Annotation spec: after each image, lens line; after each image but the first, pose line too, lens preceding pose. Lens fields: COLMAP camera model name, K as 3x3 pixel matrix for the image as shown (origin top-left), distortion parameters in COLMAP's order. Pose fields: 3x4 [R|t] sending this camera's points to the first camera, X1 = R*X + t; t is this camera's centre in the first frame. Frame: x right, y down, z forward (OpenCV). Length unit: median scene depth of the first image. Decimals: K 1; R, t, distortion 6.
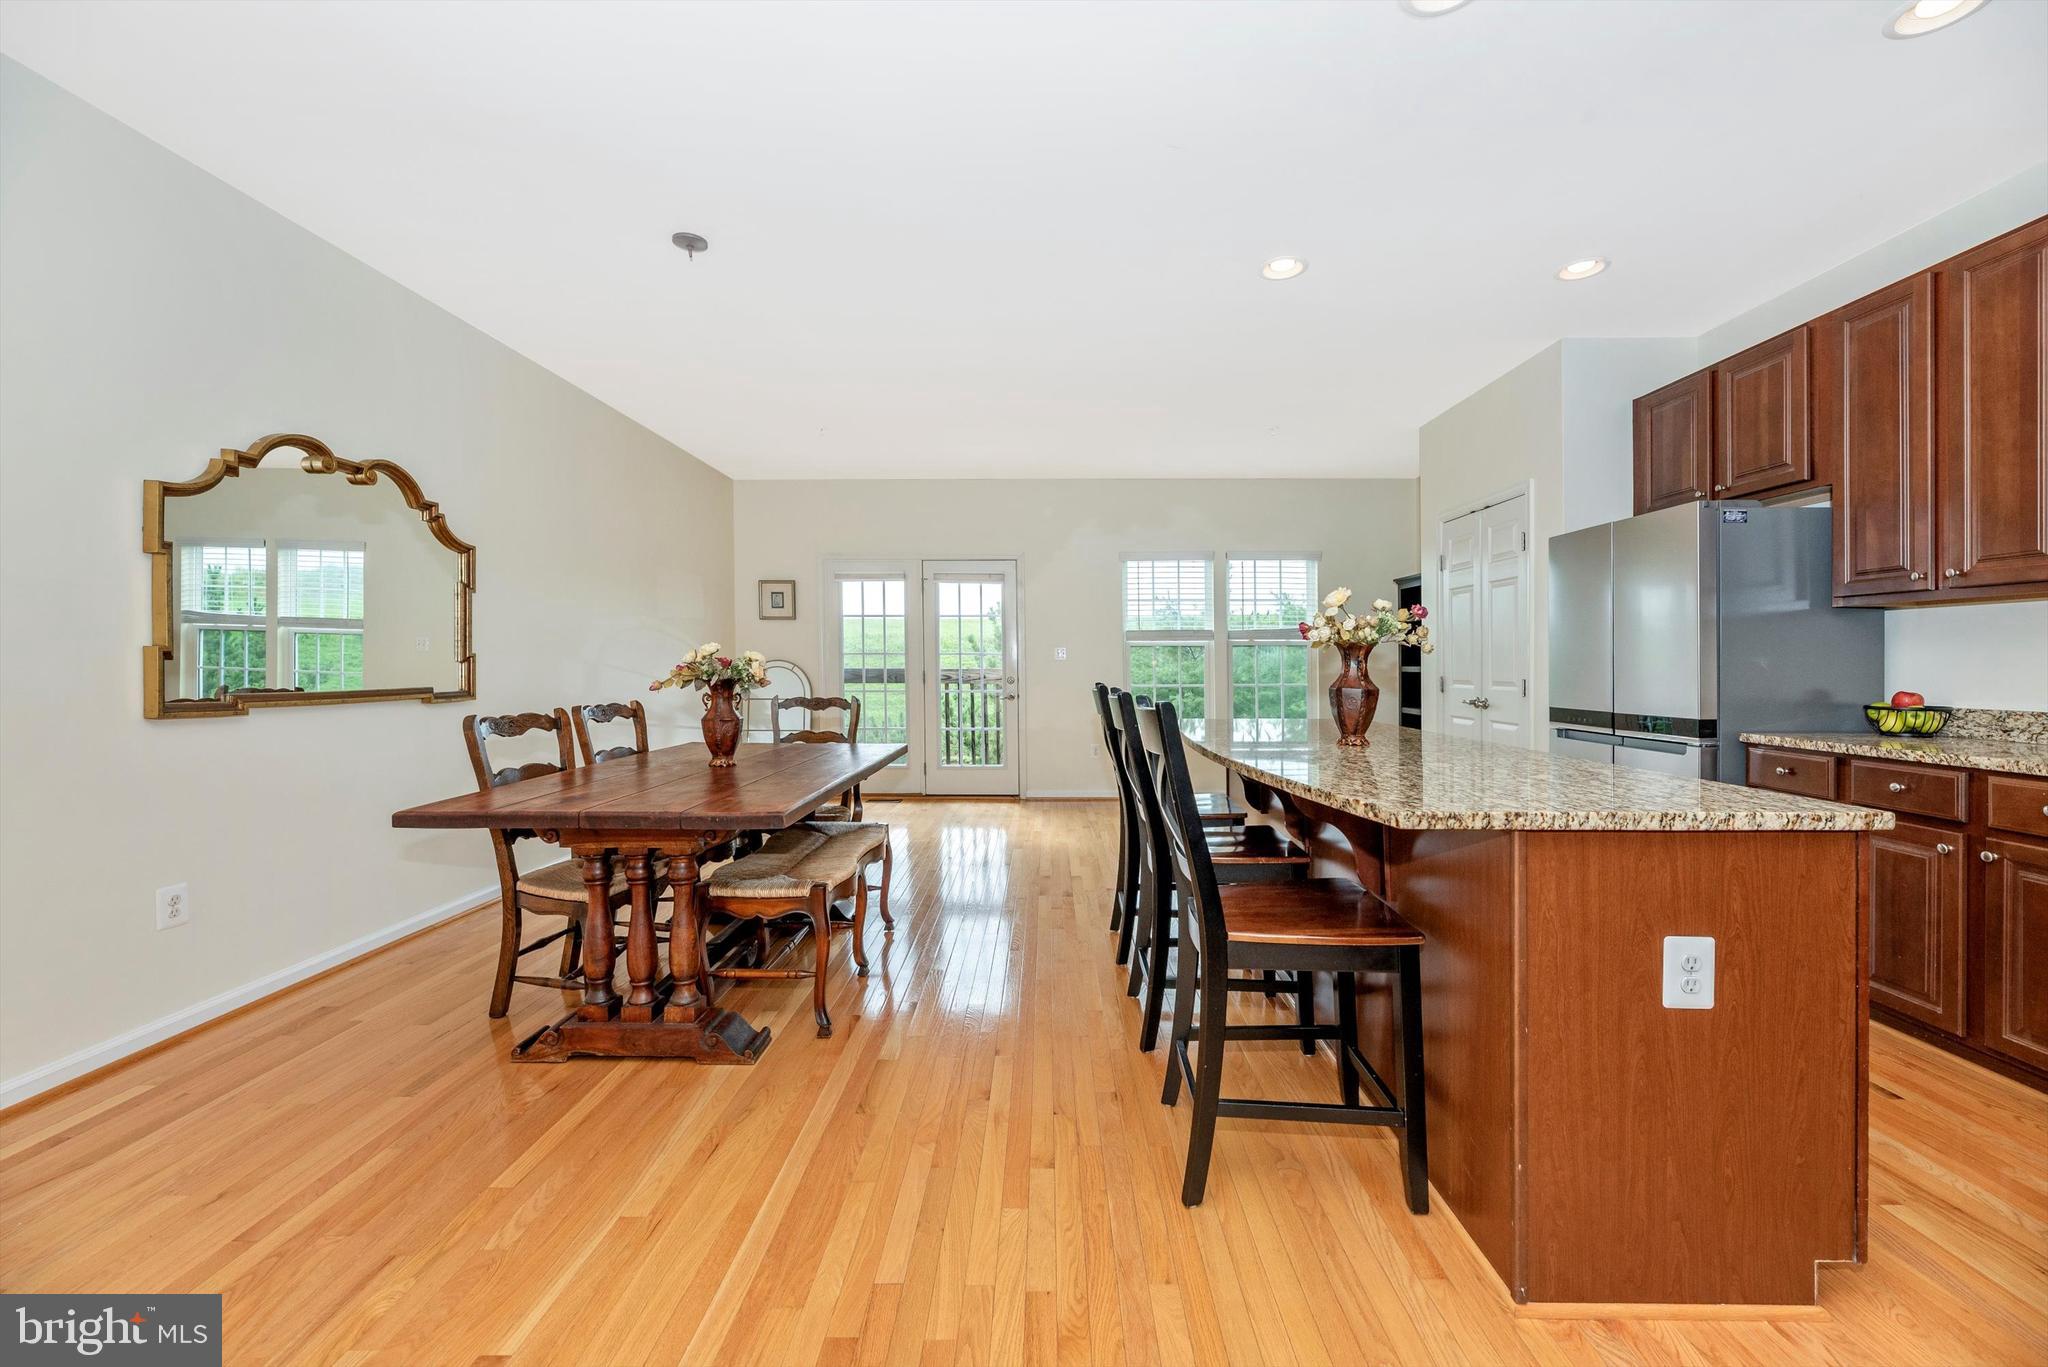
lens RADIAL K [[821.2, 0, 1011.1], [0, 821.2, 668.4], [0, 0, 1]] dist [-0.002453, 0.000220]
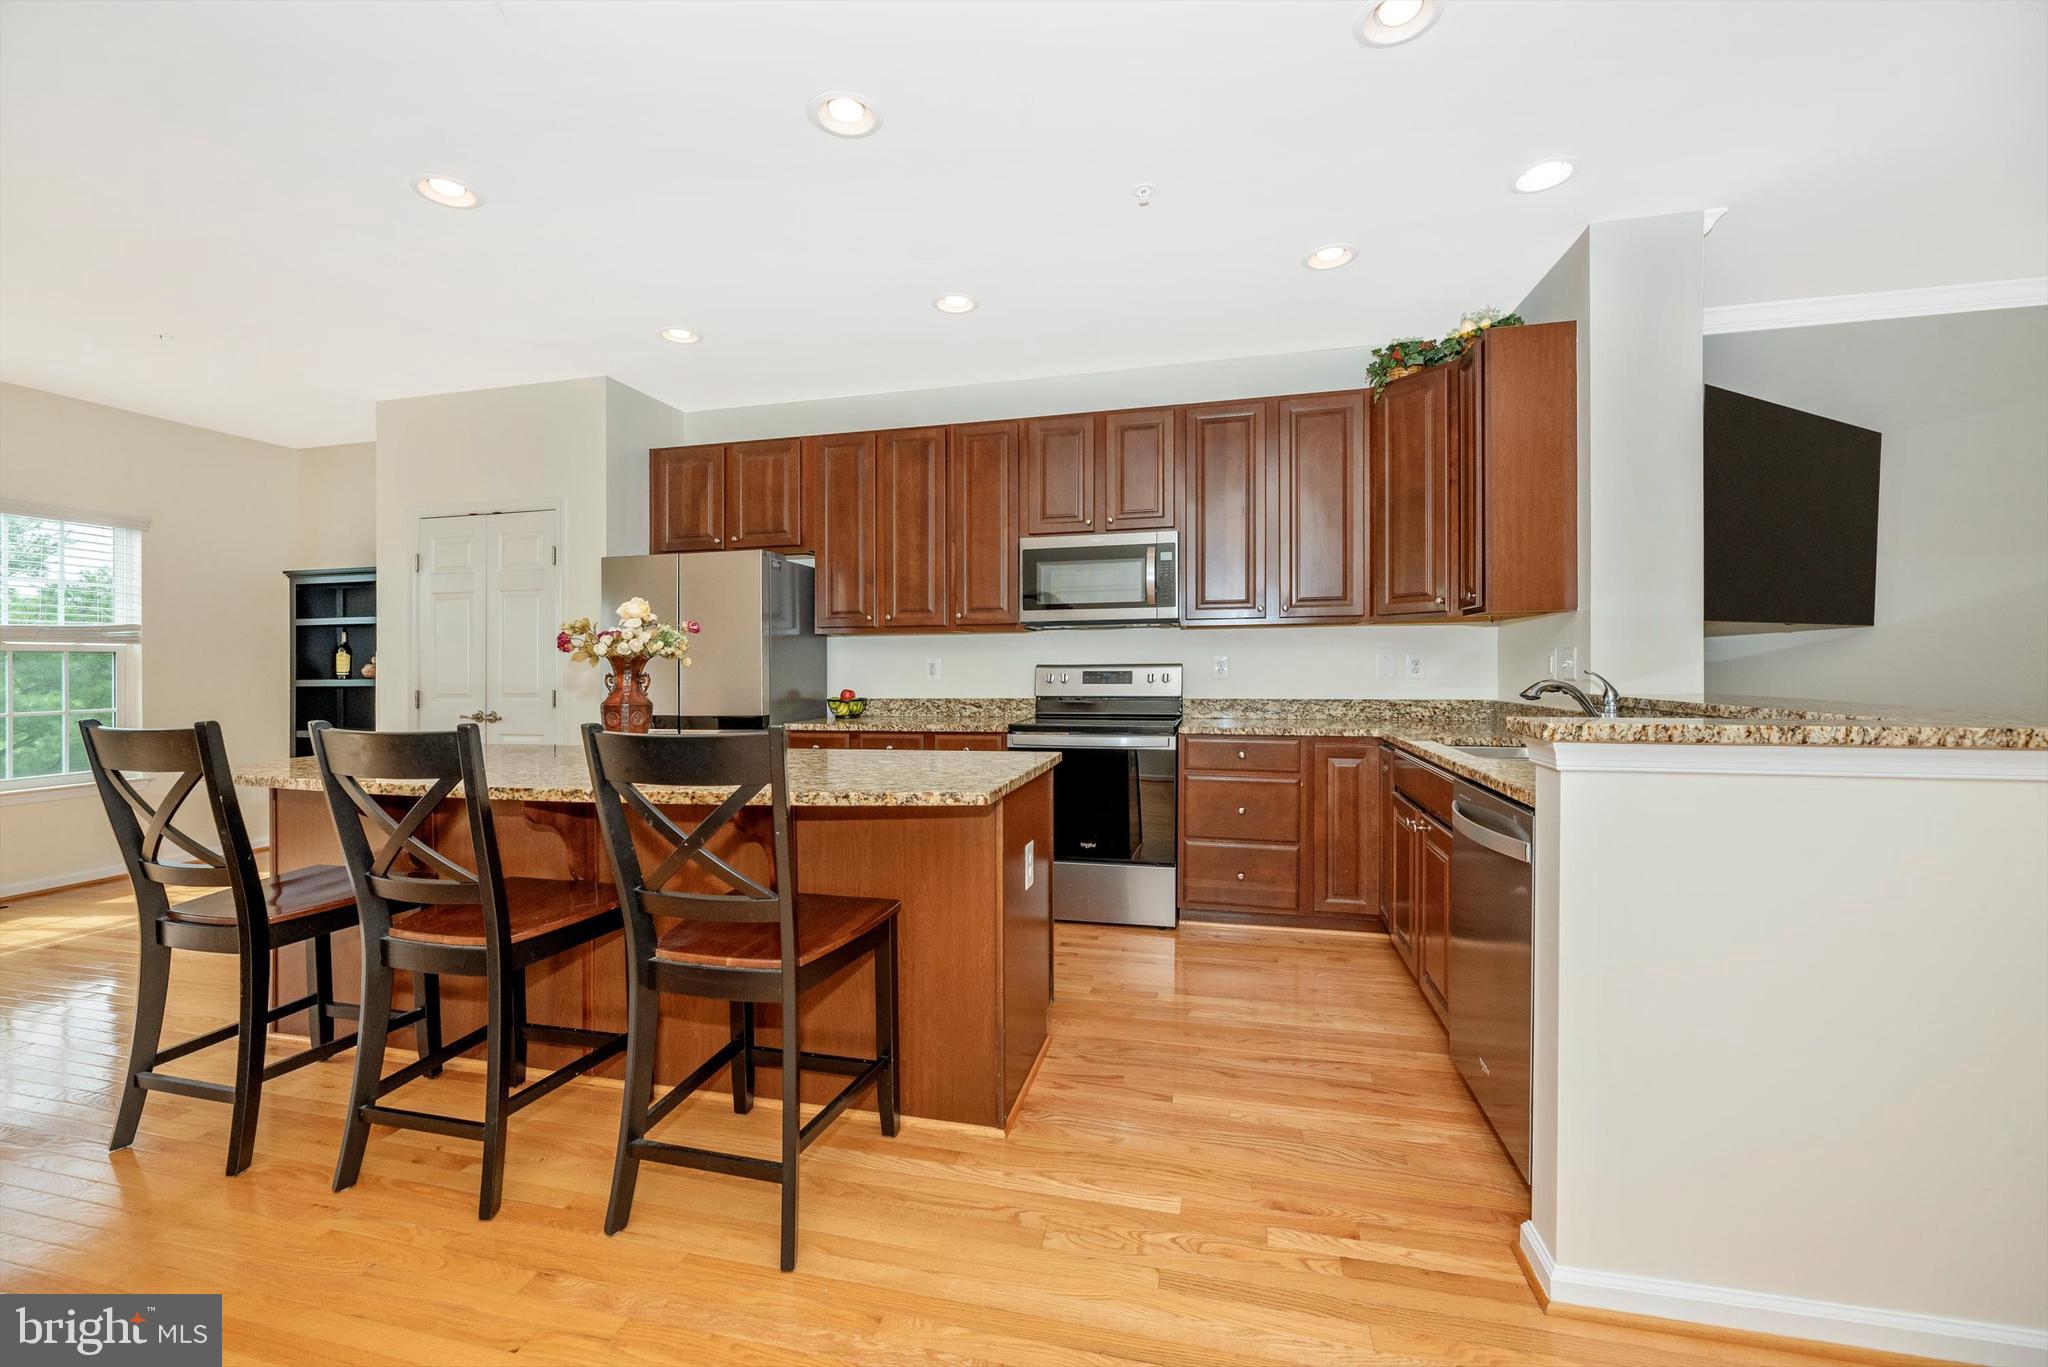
lens RADIAL K [[821.2, 0, 1019.0], [0, 821.2, 663.5], [0, 0, 1]] dist [-0.002453, 0.000220]
pose [[0.226150, -0.003103, 0.974087, -0.355669], [0.016091, 0.999870, -0.000550, -0.014627], [-0.973960, 0.015798, 0.226171, 0.299390]]
